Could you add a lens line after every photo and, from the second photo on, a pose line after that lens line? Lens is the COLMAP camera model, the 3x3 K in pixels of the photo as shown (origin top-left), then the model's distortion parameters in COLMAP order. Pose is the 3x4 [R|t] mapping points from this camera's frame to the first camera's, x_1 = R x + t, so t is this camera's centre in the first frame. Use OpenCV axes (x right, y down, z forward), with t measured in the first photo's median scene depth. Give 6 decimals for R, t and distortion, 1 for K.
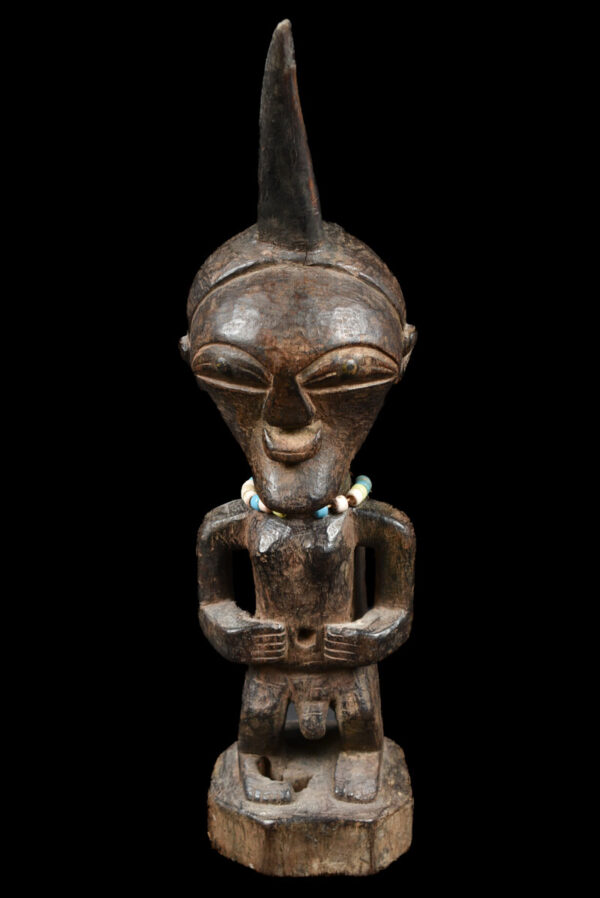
lens RADIAL K [[1237.0, 0, 302.8], [0, 1237.0, 447.5], [0, 0, 1]] dist [0.024568, 0.000000]
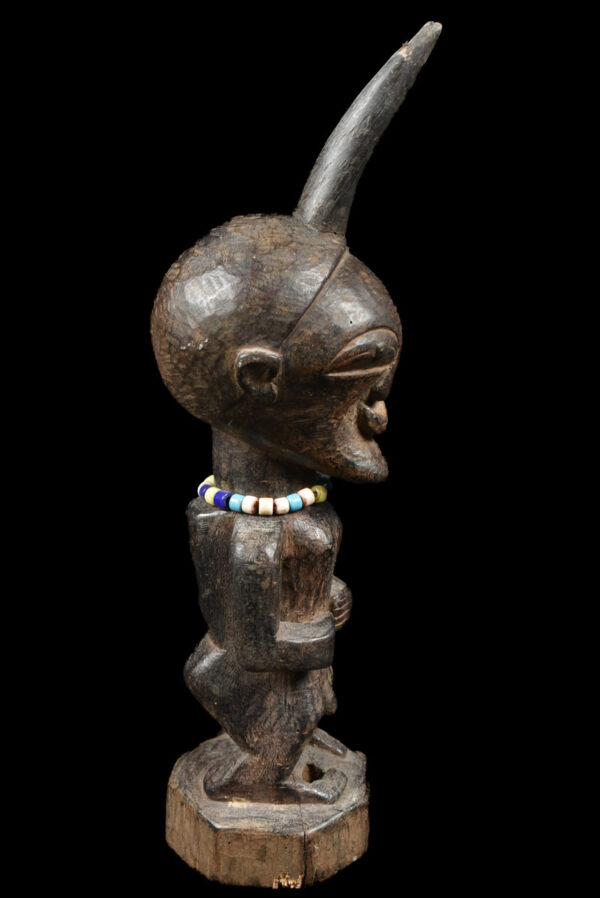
lens RADIAL K [[1237.0, 0, 298.1], [0, 1237.0, 449.2], [0, 0, 1]] dist [0.024568, 0.000000]
pose [[0.119048, -0.224366, 0.967206, -0.971346], [0.275561, 0.943331, 0.184911, -0.176814], [-0.953883, 0.244511, 0.174128, 0.816019]]
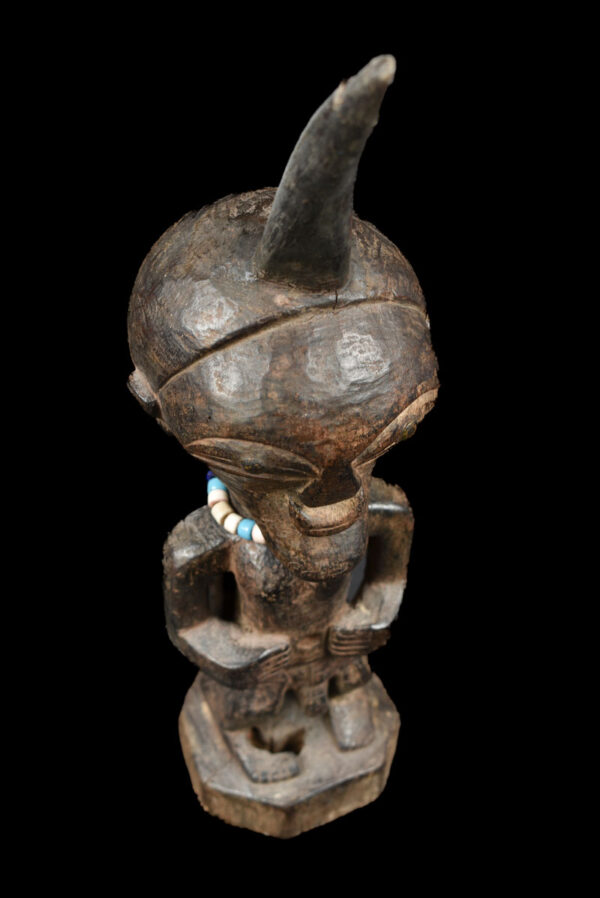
lens RADIAL K [[1174.8, 0, 299.3], [0, 1174.8, 453.1], [0, 0, 1]] dist [0.009561, 0.000000]
pose [[0.916463, -0.258865, 0.305096, -0.227837], [0.091312, 0.877705, 0.470420, -0.363334], [-0.389560, -0.403264, 0.828022, 0.363537]]
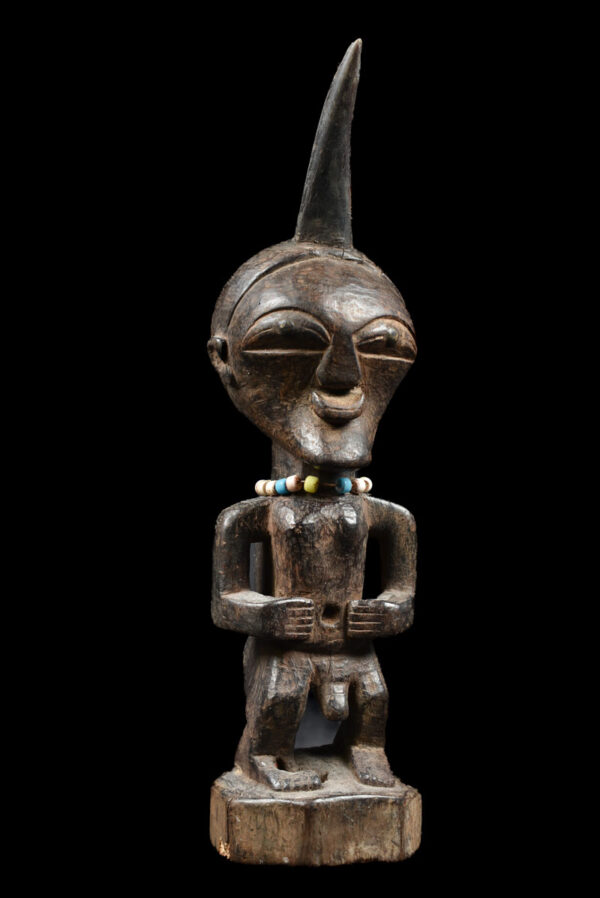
lens RADIAL K [[1174.8, 0, 300.8], [0, 1174.8, 444.4], [0, 0, 1]] dist [0.009561, 0.000000]
pose [[0.945516, 0.043437, 0.322665, -0.351711], [0.070469, 0.940263, -0.333076, 0.350345], [-0.317858, 0.337667, 0.885972, 0.077501]]
